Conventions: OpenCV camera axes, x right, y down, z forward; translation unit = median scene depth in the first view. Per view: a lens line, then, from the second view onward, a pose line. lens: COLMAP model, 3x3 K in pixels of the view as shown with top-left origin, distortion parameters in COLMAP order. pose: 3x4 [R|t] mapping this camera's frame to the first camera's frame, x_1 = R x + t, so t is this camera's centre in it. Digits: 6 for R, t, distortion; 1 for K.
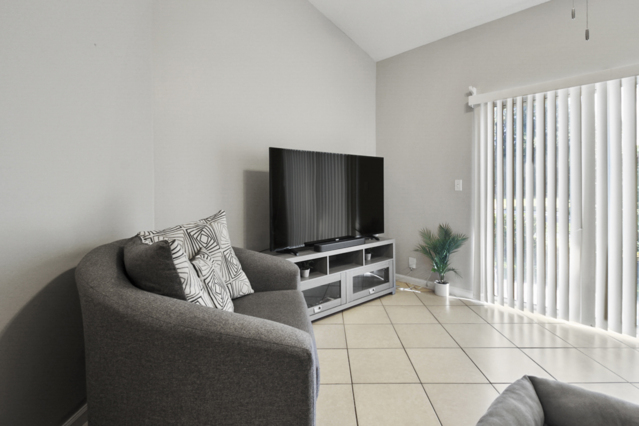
lens RADIAL K [[318.7, 0, 326.4], [0, 318.7, 187.5], [0, 0, 1]] dist [0.024942, -0.010098]
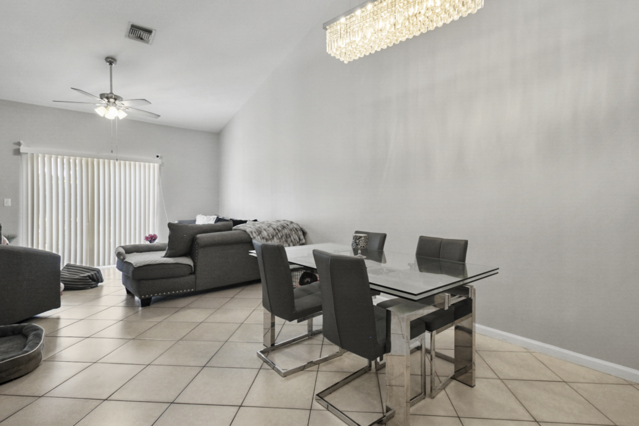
lens RADIAL K [[318.4, 0, 328.1], [0, 318.4, 208.0], [0, 0, 1]] dist [0.002440, -0.000549]
pose [[0.070394, 0.000002, 0.997519, -1.017943], [-0.003693, 0.999993, 0.000258, 0.013882], [-0.997512, -0.003702, 0.070394, -0.621868]]
